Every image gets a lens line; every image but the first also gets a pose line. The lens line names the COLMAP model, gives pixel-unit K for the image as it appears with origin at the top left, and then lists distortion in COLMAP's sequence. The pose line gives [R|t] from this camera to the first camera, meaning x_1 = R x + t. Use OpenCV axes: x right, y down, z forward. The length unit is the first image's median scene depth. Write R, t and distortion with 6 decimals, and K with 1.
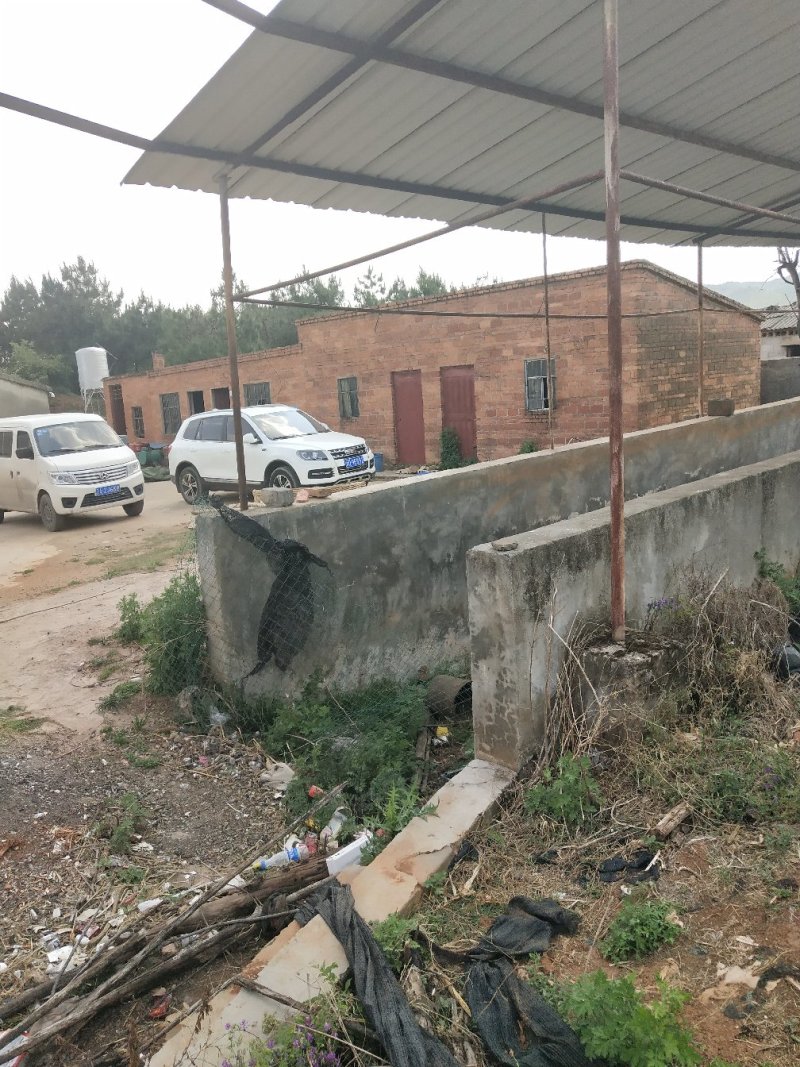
lens RADIAL K [[803.6, 0, 400.0], [0, 803.6, 533.5], [0, 0, 1]] dist [-0.001996, 0.045379]
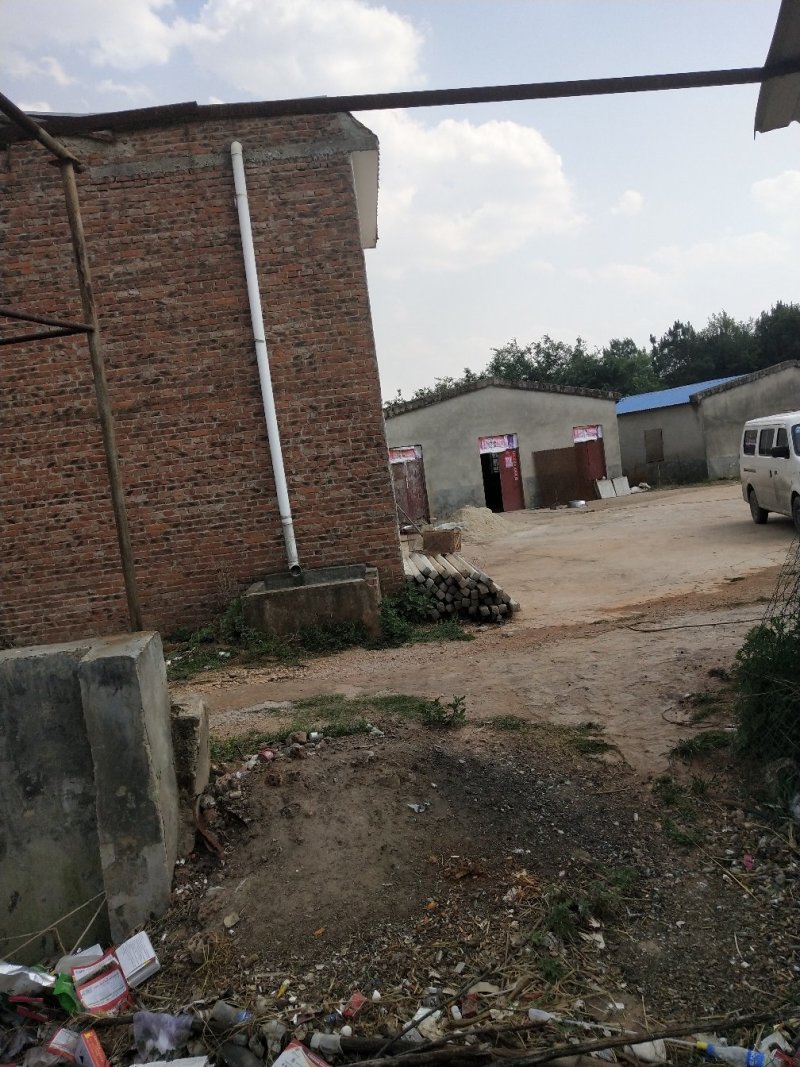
lens RADIAL K [[803.6, 0, 400.0], [0, 803.6, 533.5], [0, 0, 1]] dist [-0.001996, 0.045379]
pose [[0.571947, 0.074365, -0.816913, 0.172303], [-0.067747, 0.996762, 0.043306, -0.042720], [0.817488, 0.030574, 0.575133, 0.266639]]
